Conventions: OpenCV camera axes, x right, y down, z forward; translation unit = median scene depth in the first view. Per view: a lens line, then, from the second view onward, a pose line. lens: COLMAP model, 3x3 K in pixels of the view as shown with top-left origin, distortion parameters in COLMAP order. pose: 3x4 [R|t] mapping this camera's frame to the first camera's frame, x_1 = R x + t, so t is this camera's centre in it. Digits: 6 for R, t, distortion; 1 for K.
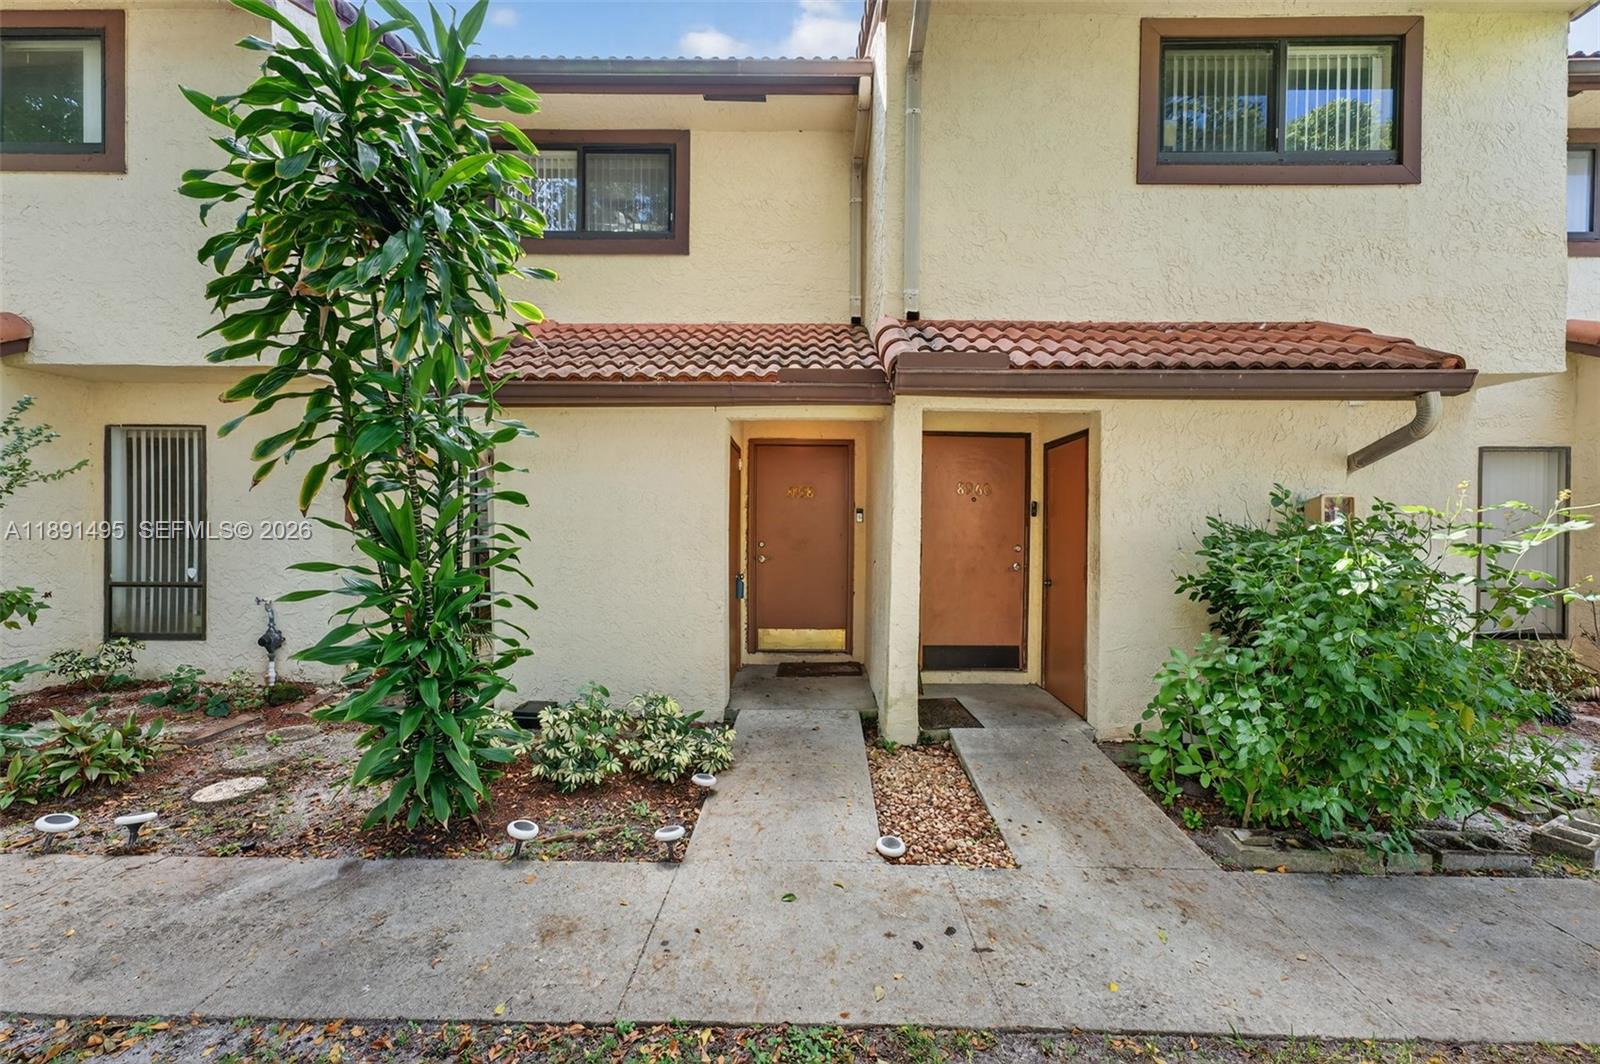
lens RADIAL K [[629.6, 0, 803.3], [0, 629.6, 532.4], [0, 0, 1]] dist [-0.043779, 0.027598]
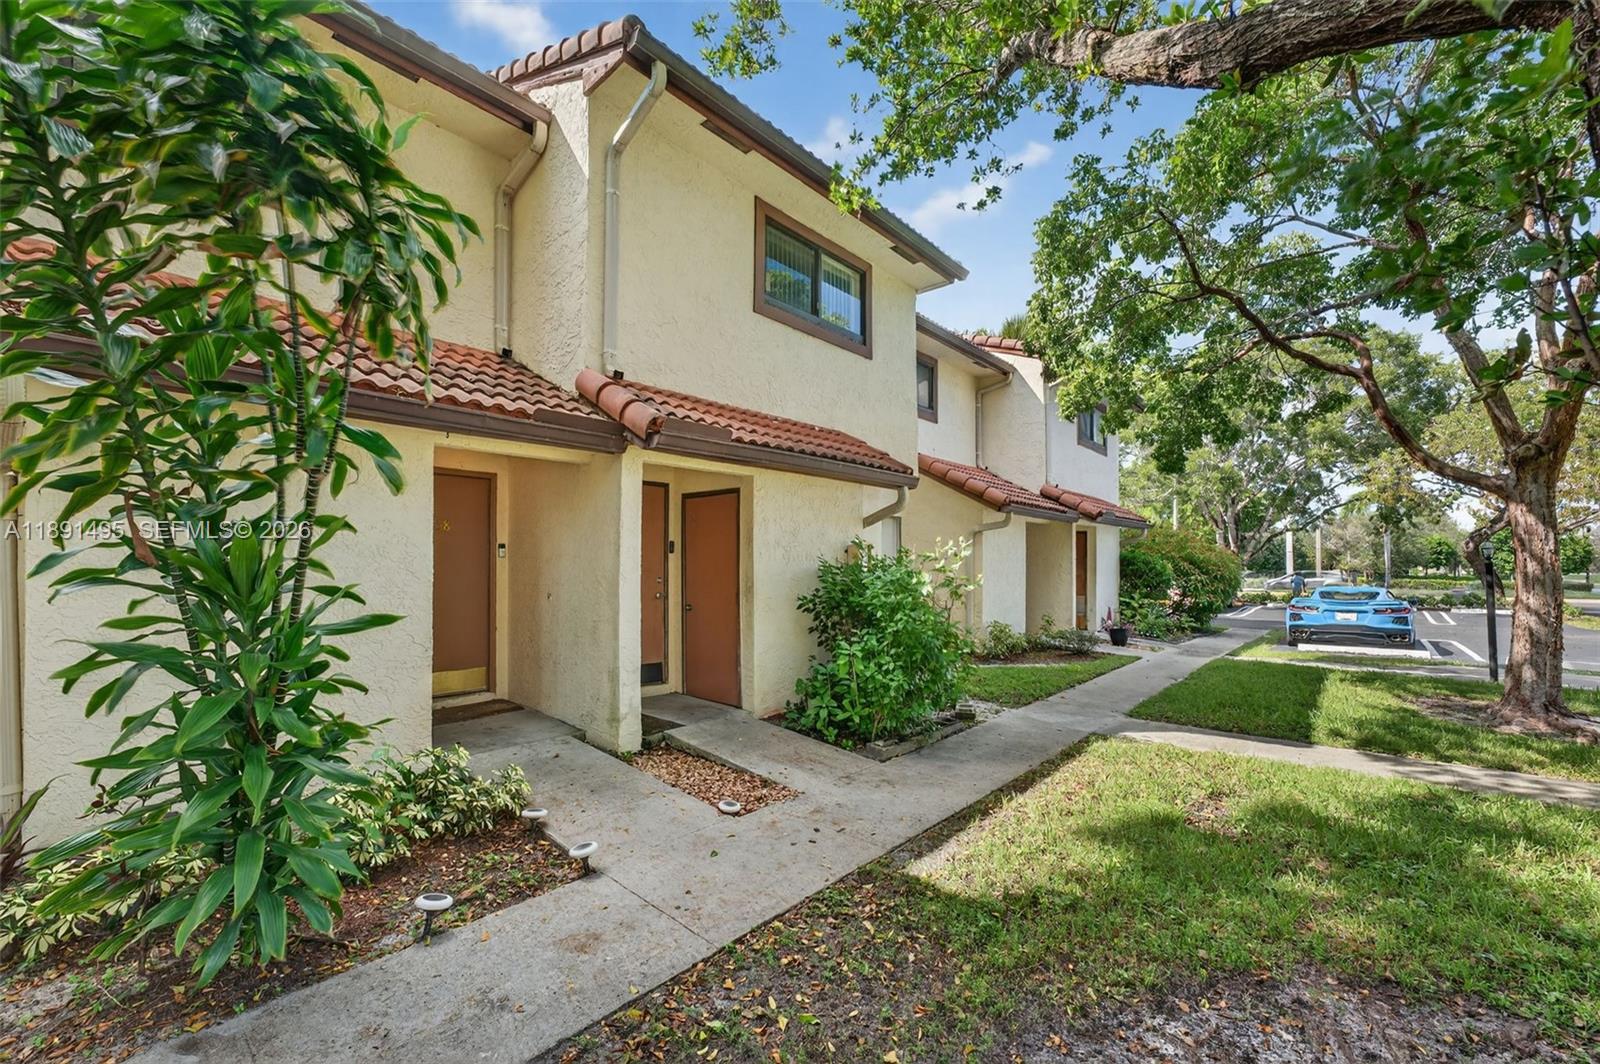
lens RADIAL K [[637.1, 0, 801.3], [0, 637.1, 562.1], [0, 0, 1]] dist [-0.045763, 0.000056]
pose [[0.661237, -0.002895, 0.750172, -0.503116], [0.008717, 0.999955, -0.003824, -0.001611], [-0.750127, 0.009068, 0.661232, 0.004076]]
